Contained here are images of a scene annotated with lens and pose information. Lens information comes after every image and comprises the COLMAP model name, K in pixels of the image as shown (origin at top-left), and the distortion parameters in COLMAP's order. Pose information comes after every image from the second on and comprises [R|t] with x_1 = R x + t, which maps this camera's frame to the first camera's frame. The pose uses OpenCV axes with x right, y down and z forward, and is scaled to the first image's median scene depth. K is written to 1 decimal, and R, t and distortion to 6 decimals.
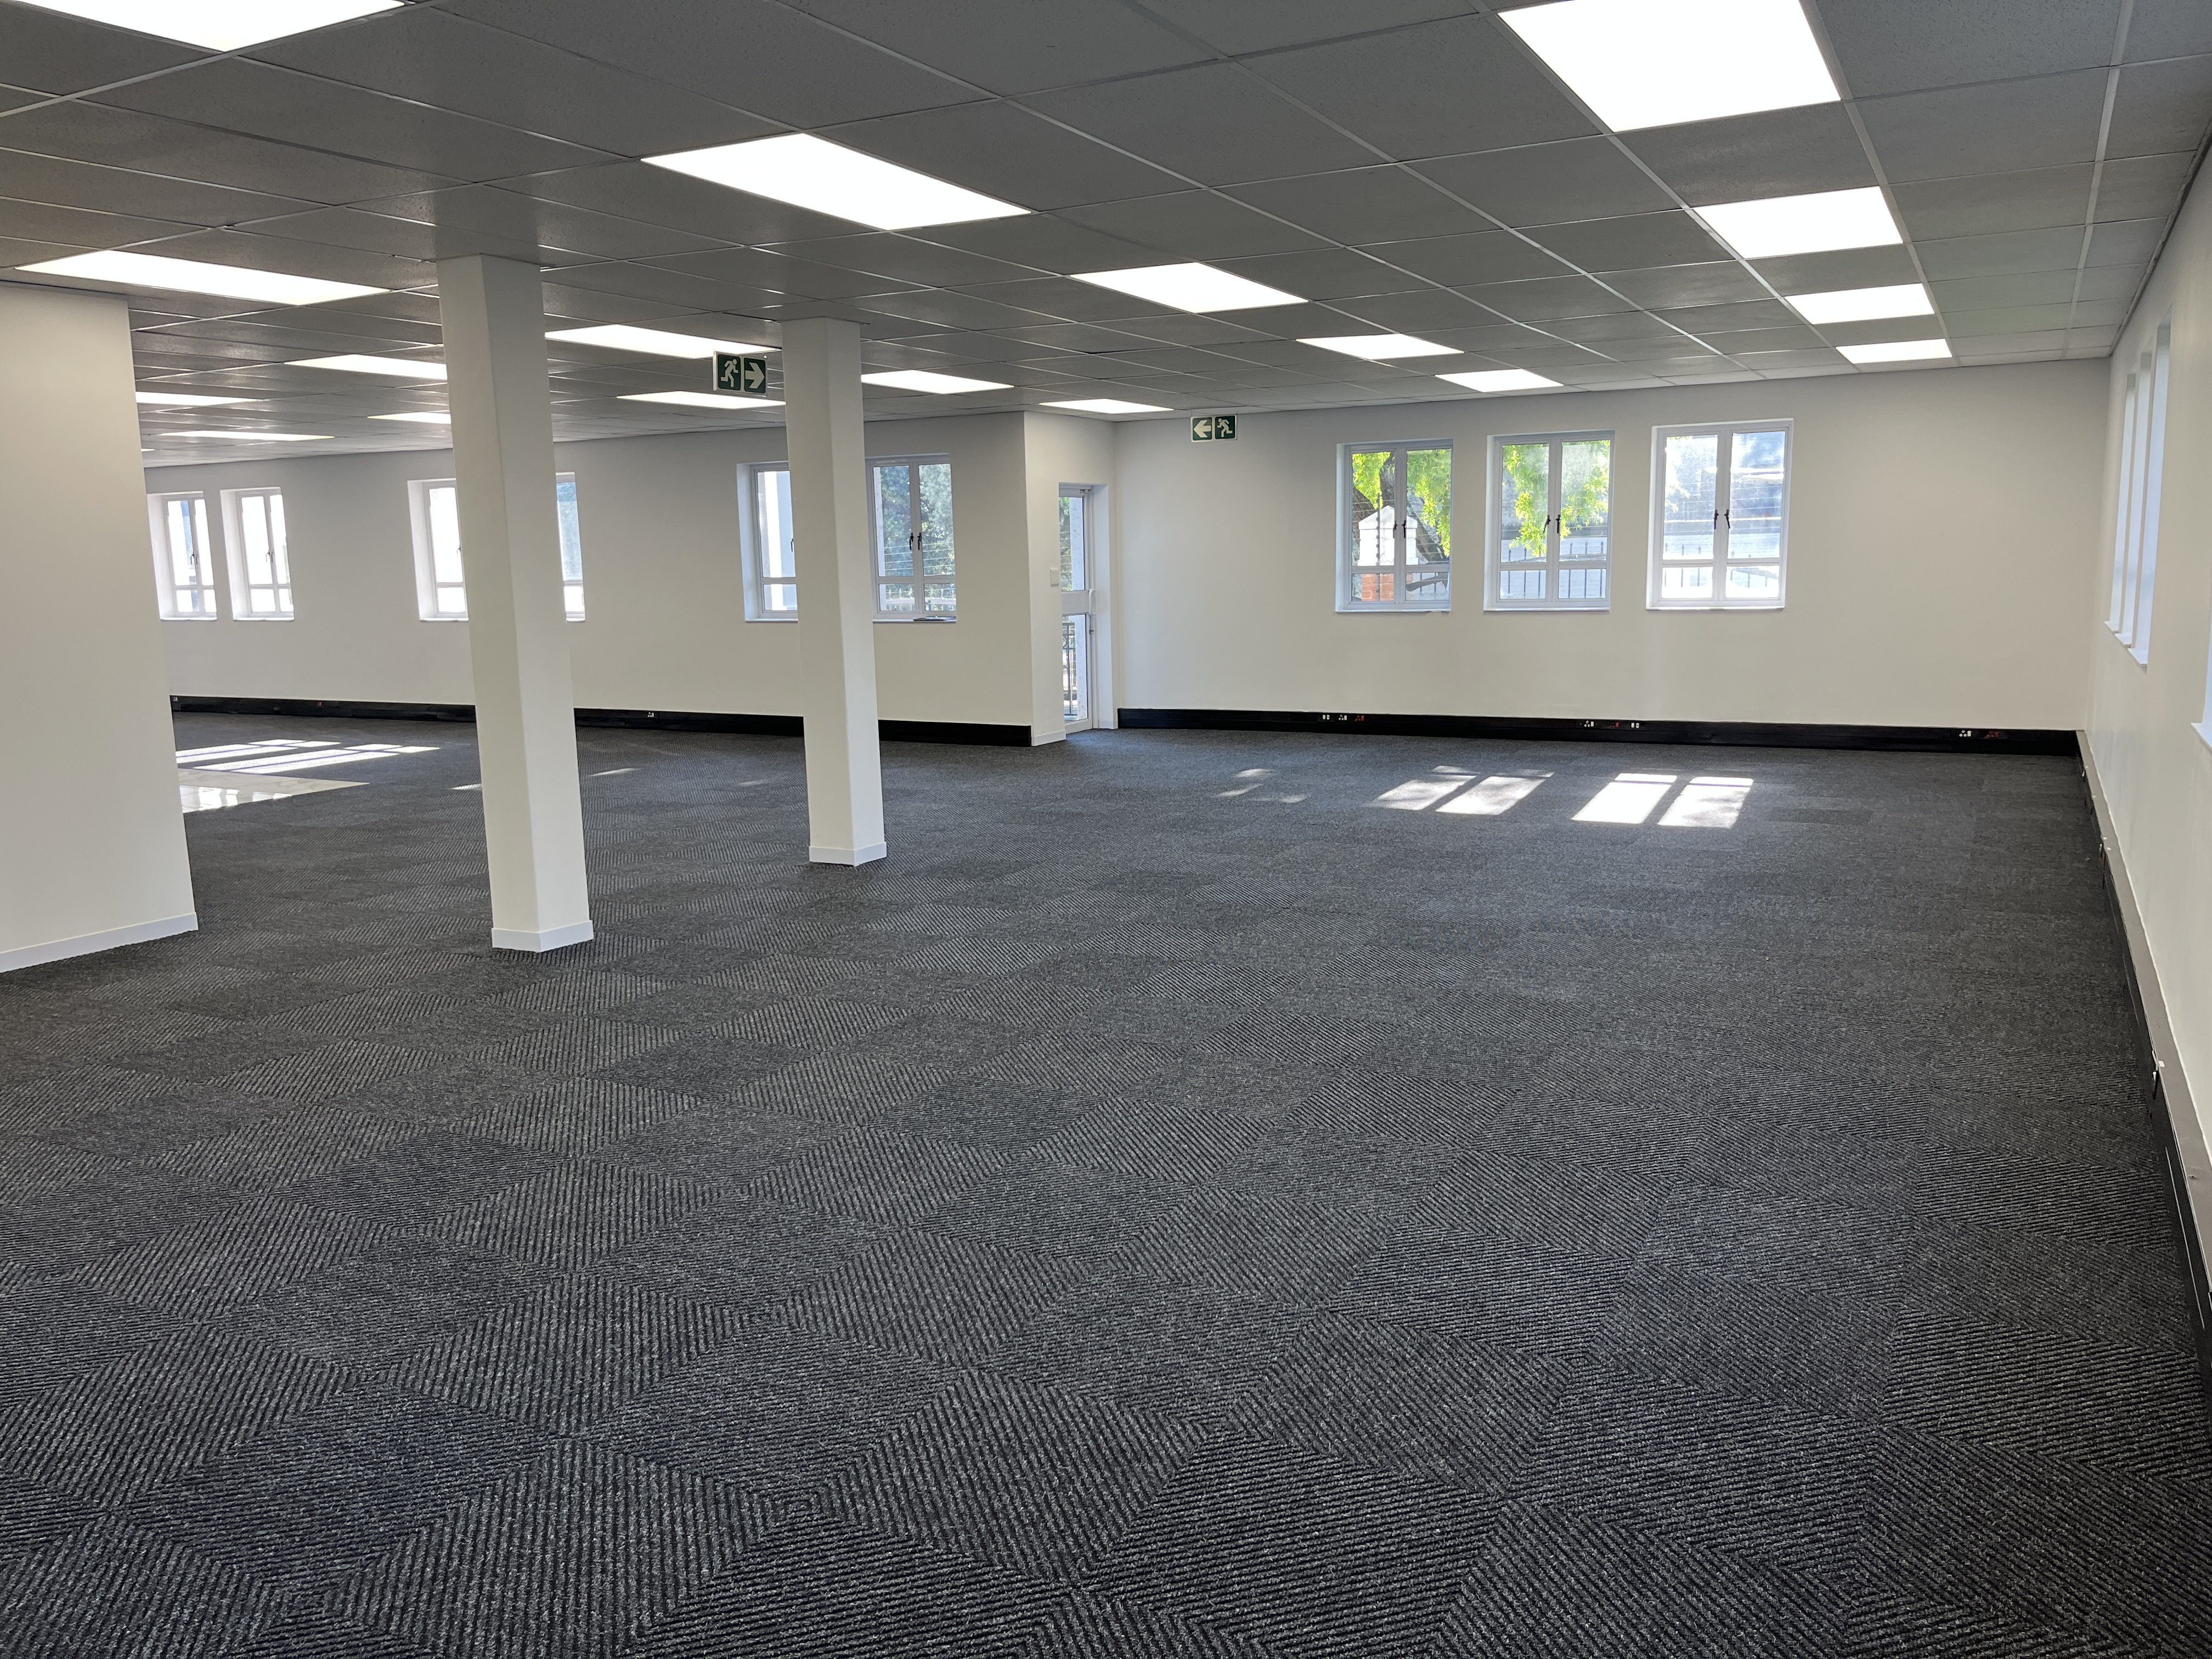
lens RADIAL K [[1669.5, 0, 1100.0], [0, 1669.5, 820.7], [0, 0, 1]] dist [0.060404, -0.087485]
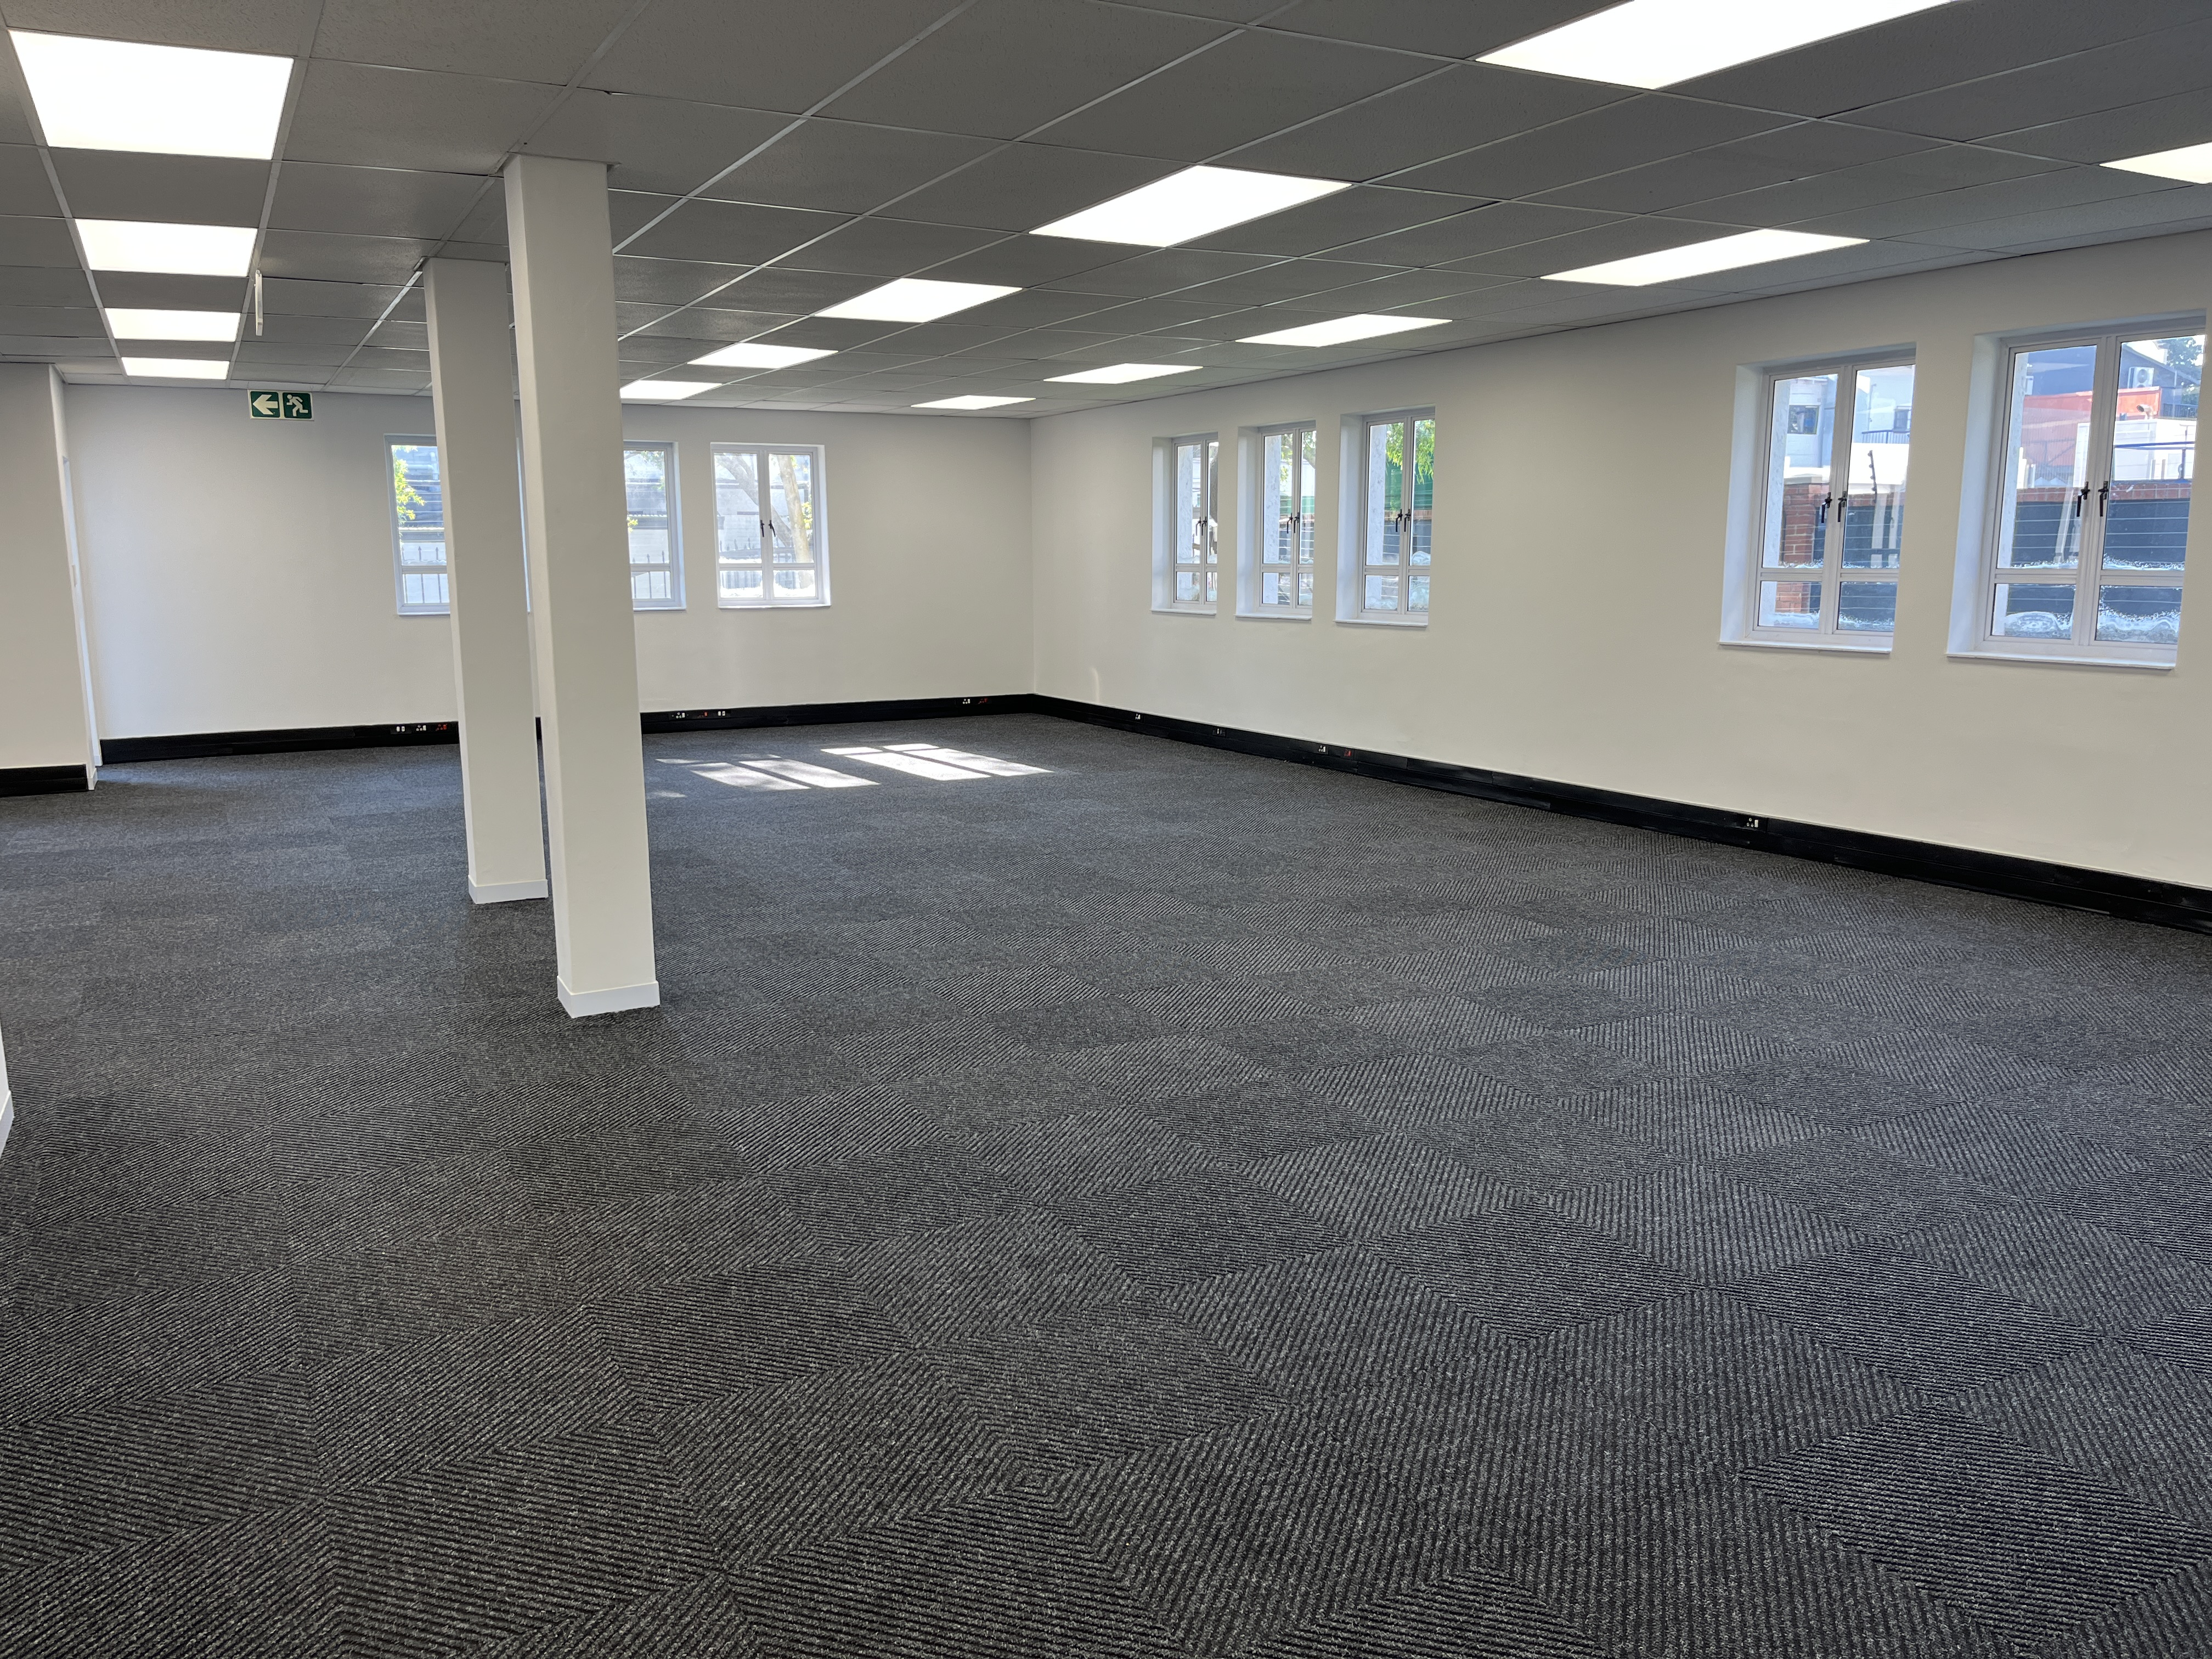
lens RADIAL K [[1669.5, 0, 1105.0], [0, 1669.5, 842.3], [0, 0, 1]] dist [0.060404, -0.087485]
pose [[0.576592, -0.123183, 0.807693, -0.432400], [0.120296, 0.990595, 0.065201, -0.014444], [-0.808128, 0.059568, 0.585987, 0.155433]]
